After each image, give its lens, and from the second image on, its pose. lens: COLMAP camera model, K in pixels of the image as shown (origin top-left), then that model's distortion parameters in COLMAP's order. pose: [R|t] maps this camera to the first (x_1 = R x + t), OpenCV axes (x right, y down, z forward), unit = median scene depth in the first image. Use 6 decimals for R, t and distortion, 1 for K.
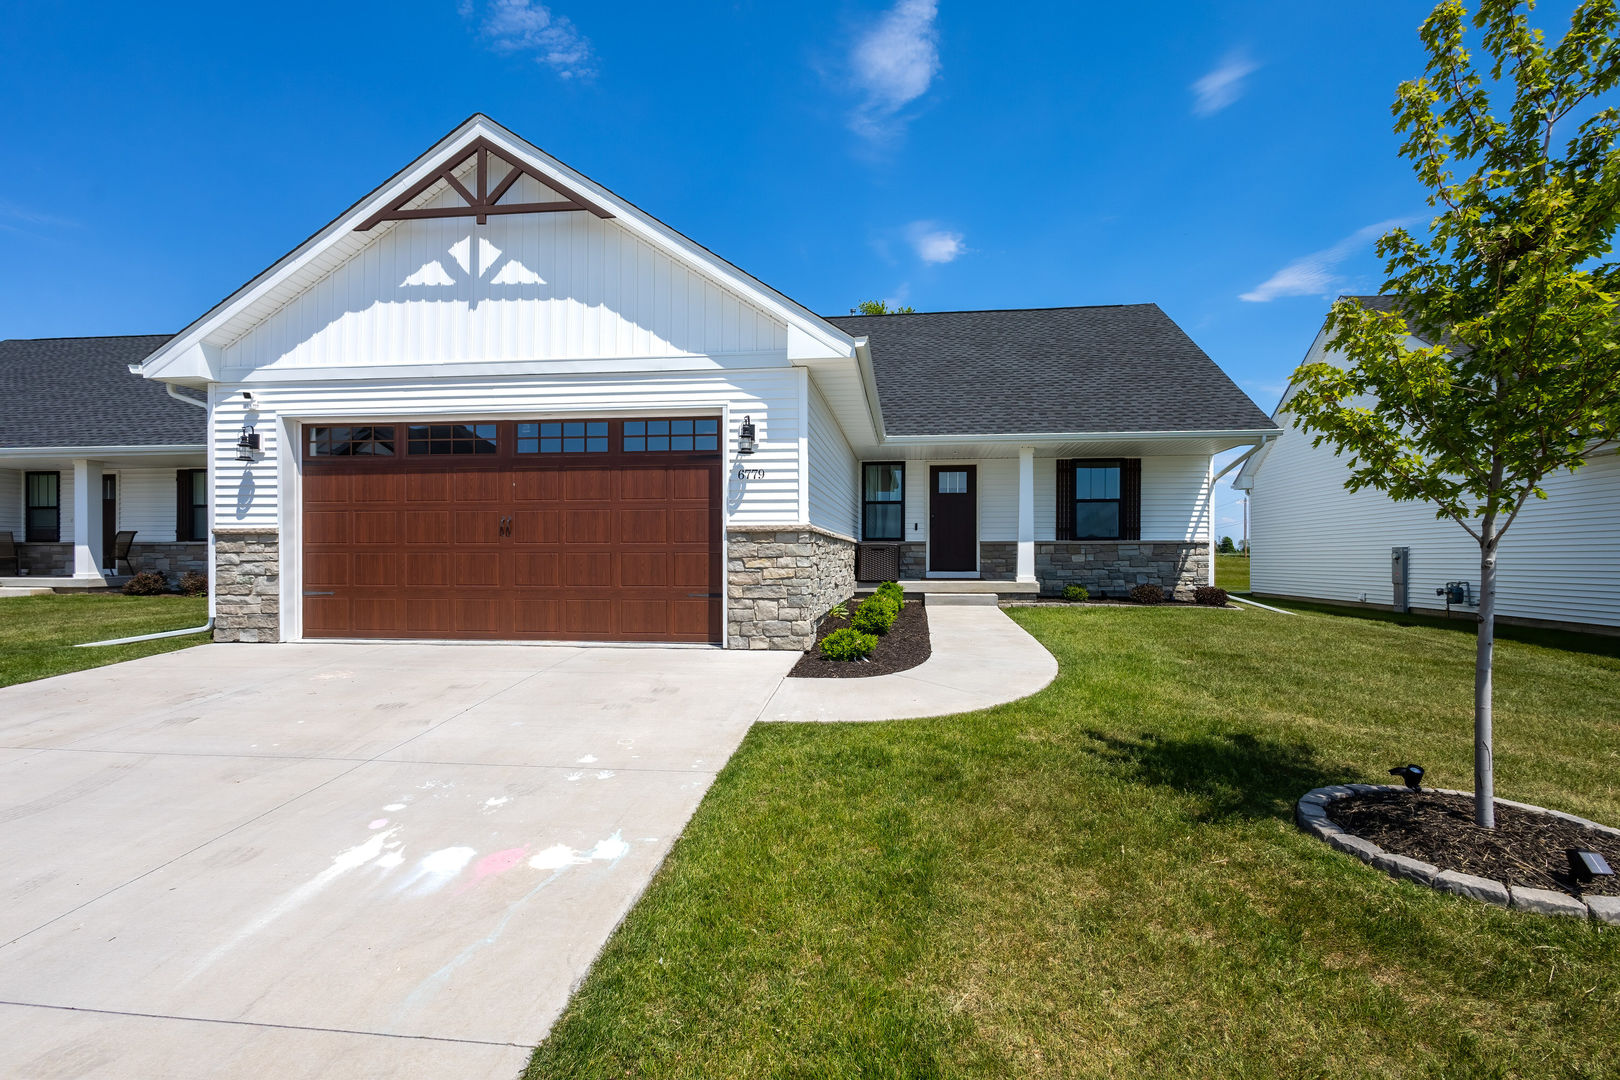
lens RADIAL K [[745.7, 0, 816.2], [0, 745.7, 551.1], [0, 0, 1]] dist [0.010545, -0.000496]
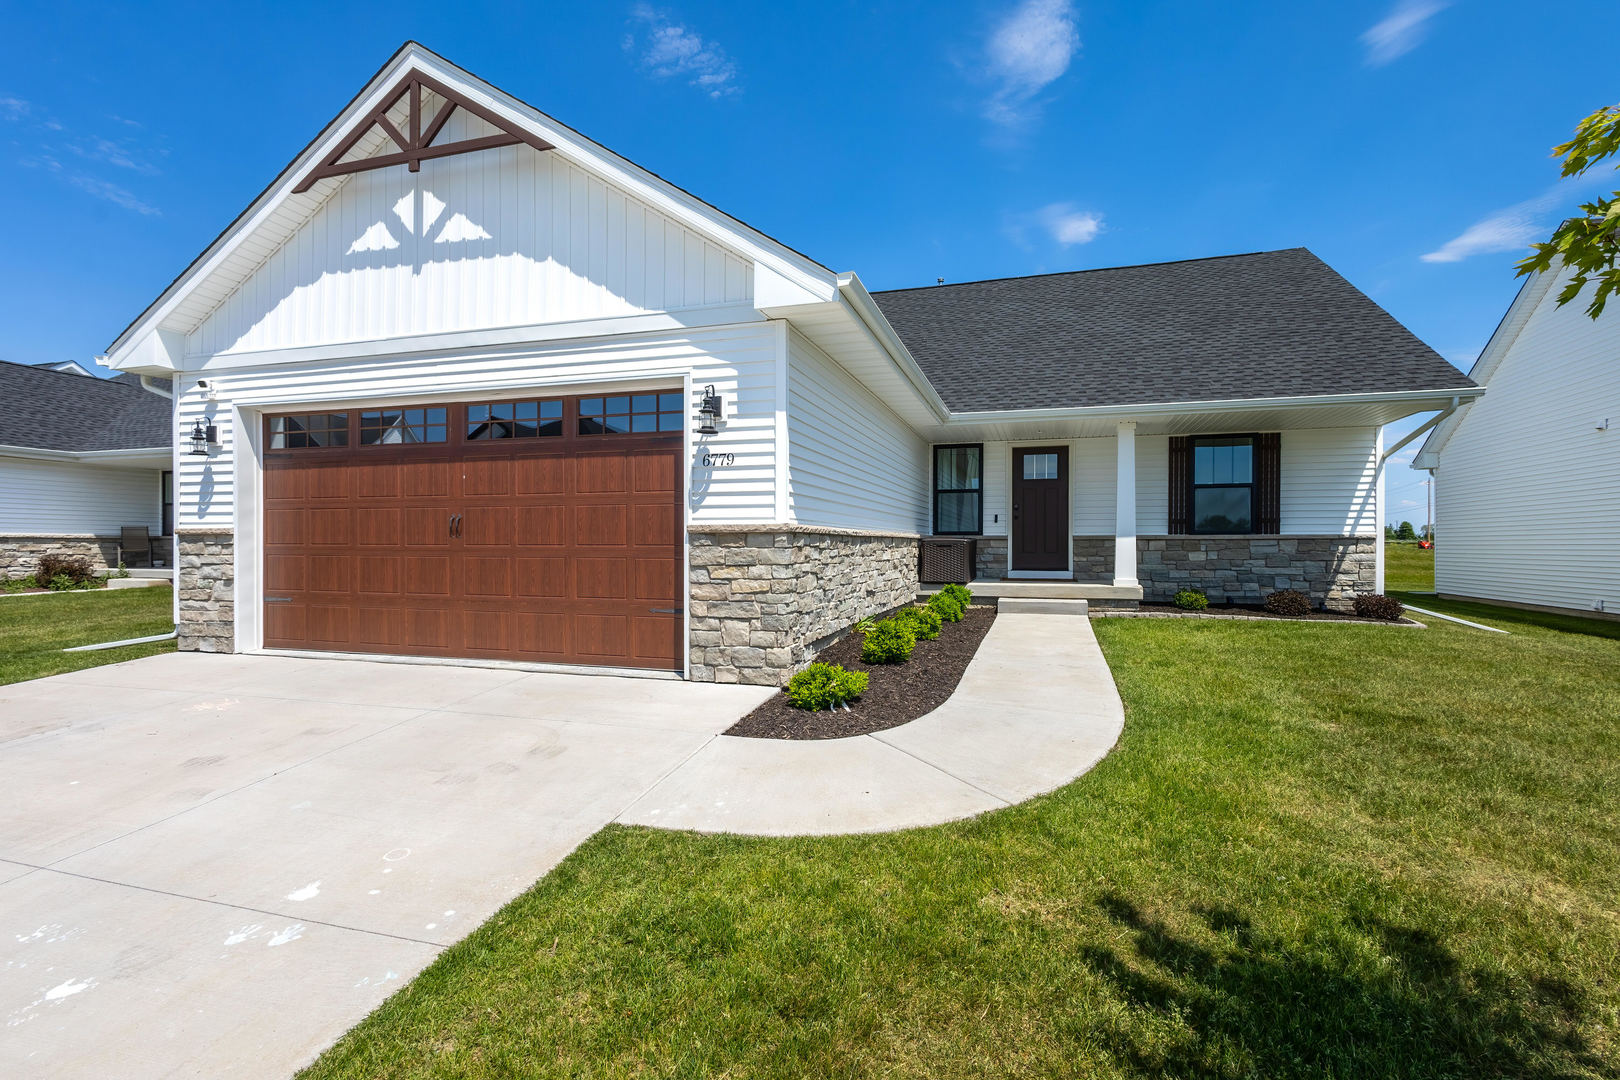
lens RADIAL K [[745.7, 0, 806.5], [0, 745.7, 538.2], [0, 0, 1]] dist [0.010545, -0.000496]
pose [[0.985391, -0.000225, -0.170307, 0.126231], [-0.000011, 0.999999, -0.001383, -0.017083], [0.170307, 0.001365, 0.985390, 0.217747]]
